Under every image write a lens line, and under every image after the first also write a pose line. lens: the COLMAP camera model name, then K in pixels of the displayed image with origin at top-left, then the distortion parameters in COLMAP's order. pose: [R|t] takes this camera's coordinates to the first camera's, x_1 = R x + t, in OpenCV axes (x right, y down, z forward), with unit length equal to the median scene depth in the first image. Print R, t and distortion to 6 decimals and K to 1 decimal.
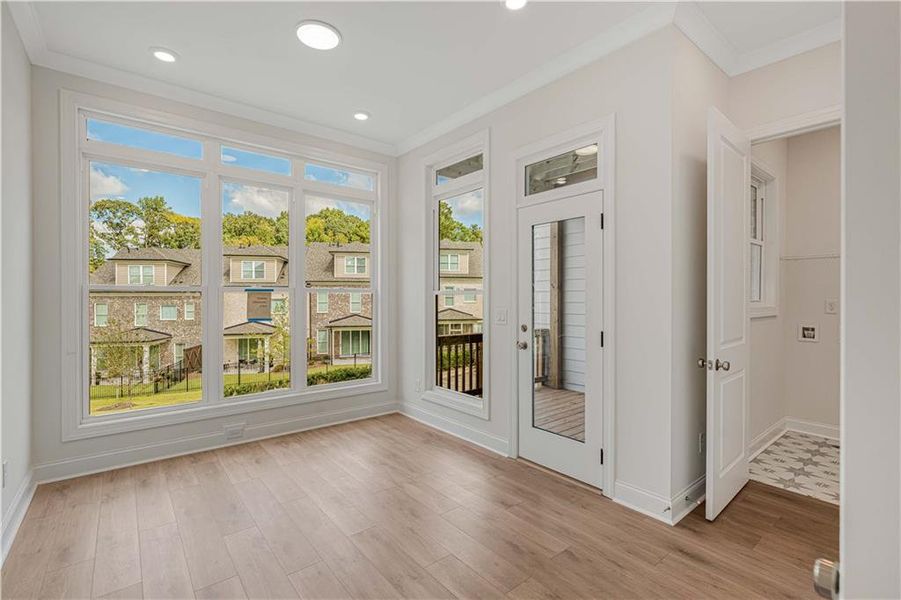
lens RADIAL K [[407.0, 0, 449.4], [0, 407.0, 298.7], [0, 0, 1]] dist [-0.002216, 0.000611]
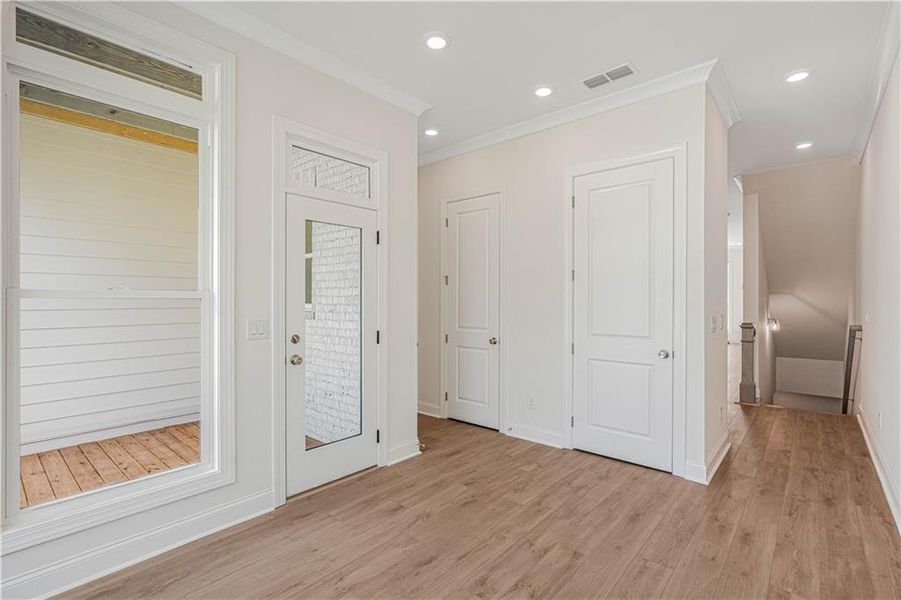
lens RADIAL K [[416.7, 0, 446.8], [0, 416.7, 298.5], [0, 0, 1]] dist [-0.004410, 0.000976]
pose [[-0.164679, 0.003463, 0.986341, -0.718377], [0.000842, 0.999994, -0.003370, -0.007205], [-0.986347, 0.000275, -0.164681, 0.841751]]
